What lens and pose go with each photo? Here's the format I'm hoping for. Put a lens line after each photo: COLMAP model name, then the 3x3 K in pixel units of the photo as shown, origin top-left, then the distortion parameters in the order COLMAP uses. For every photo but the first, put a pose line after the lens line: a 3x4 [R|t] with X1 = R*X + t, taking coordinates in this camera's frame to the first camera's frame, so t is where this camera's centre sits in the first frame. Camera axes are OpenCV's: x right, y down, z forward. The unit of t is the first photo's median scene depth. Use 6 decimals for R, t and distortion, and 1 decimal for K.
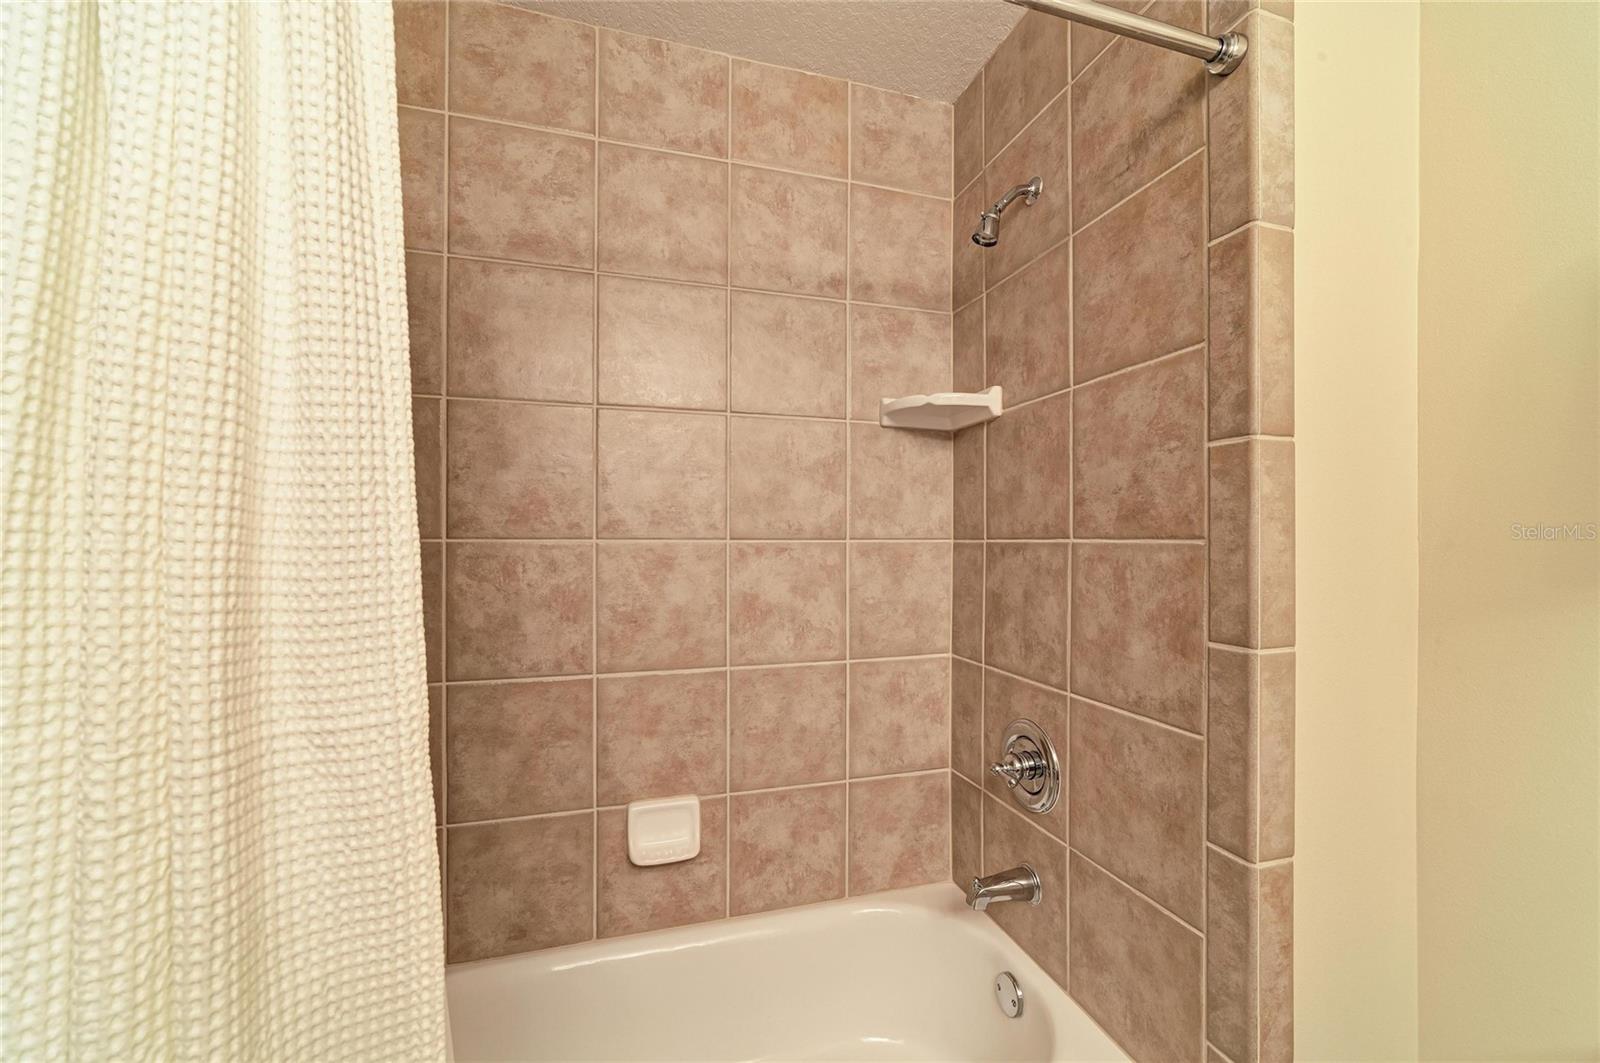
lens RADIAL K [[640.9, 0, 802.3], [0, 640.9, 539.0], [0, 0, 1]] dist [-0.003684, -0.000191]
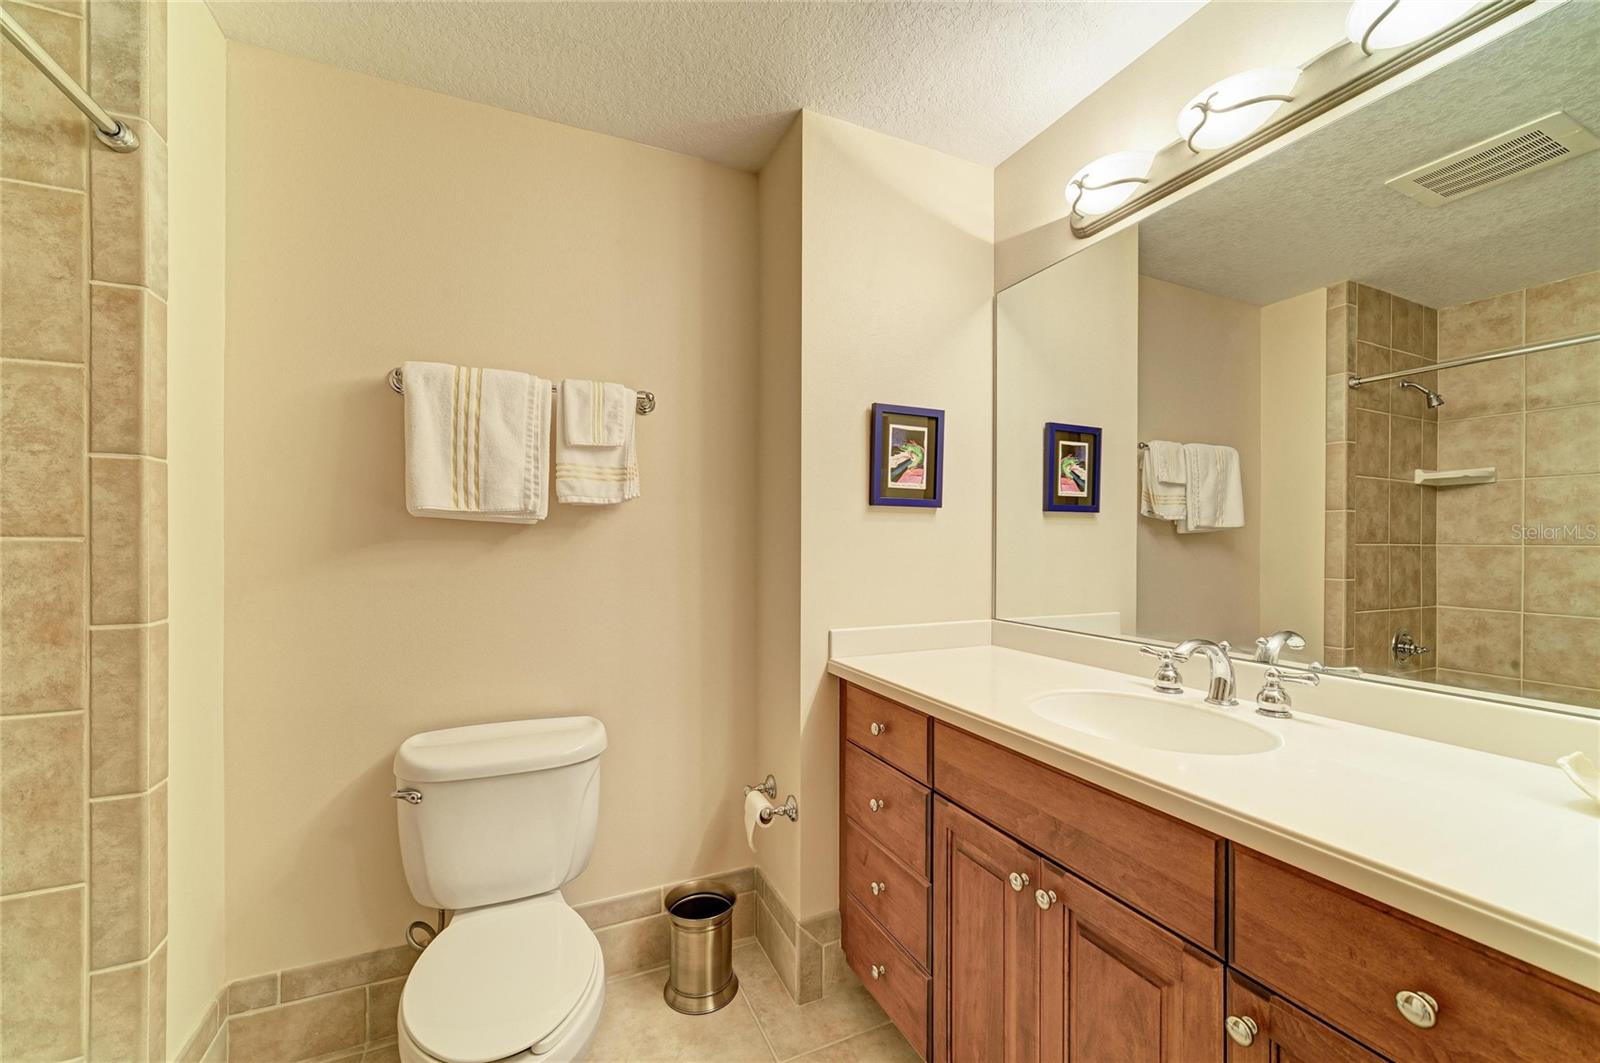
lens RADIAL K [[640.9, 0, 804.1], [0, 640.9, 538.7], [0, 0, 1]] dist [-0.003684, -0.000191]
pose [[-0.132340, -0.001383, 0.991203, -0.703392], [-0.001769, 0.999998, 0.001159, -0.000346], [-0.991203, -0.001600, -0.132342, -0.129578]]
